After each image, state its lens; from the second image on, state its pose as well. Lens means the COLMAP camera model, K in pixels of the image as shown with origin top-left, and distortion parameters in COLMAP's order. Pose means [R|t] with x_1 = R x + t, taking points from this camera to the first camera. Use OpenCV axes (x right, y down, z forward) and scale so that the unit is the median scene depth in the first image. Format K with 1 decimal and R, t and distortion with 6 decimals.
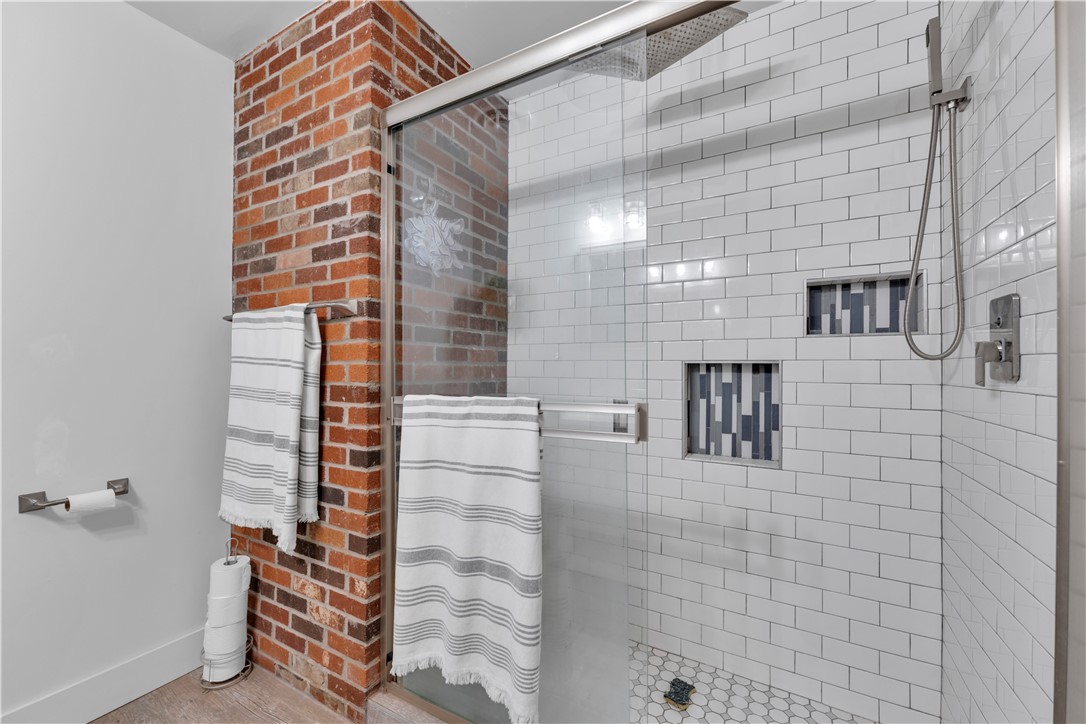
lens RADIAL K [[436.4, 0, 539.2], [0, 436.4, 365.8], [0, 0, 1]] dist [0.001920, 0.000254]
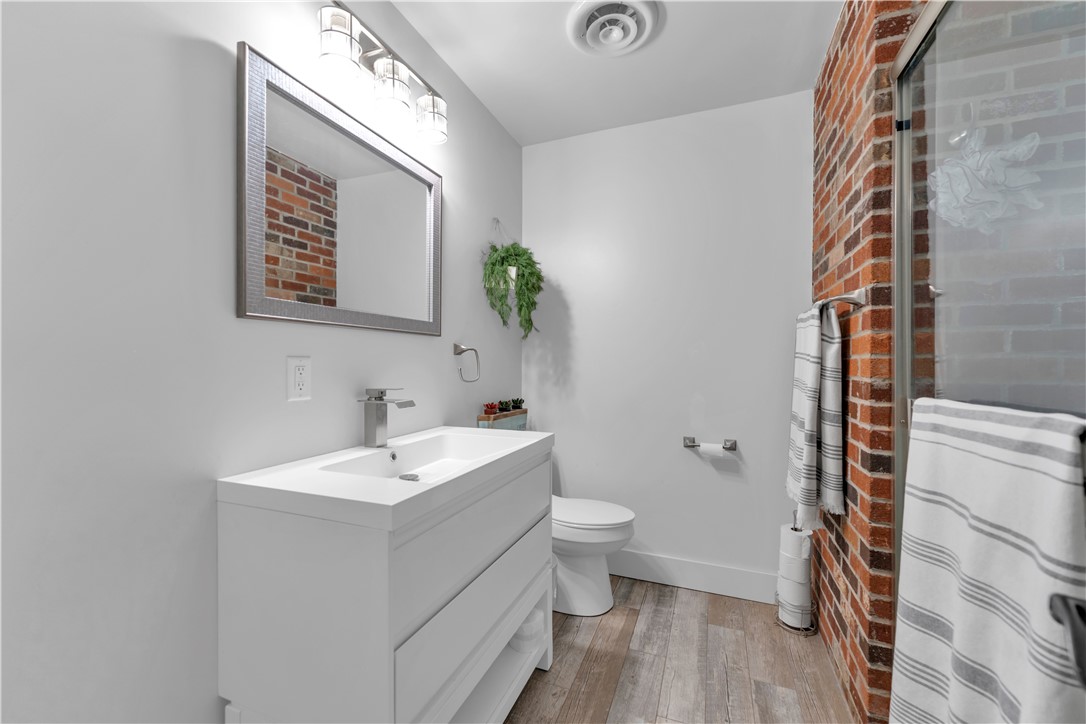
lens RADIAL K [[436.4, 0, 542.4], [0, 436.4, 363.0], [0, 0, 1]] dist [0.001920, 0.000254]
pose [[0.142279, -0.001495, -0.989825, 0.396125], [0.007864, 0.999969, -0.000379, 0.001988], [0.989795, -0.007730, 0.142286, 0.190060]]
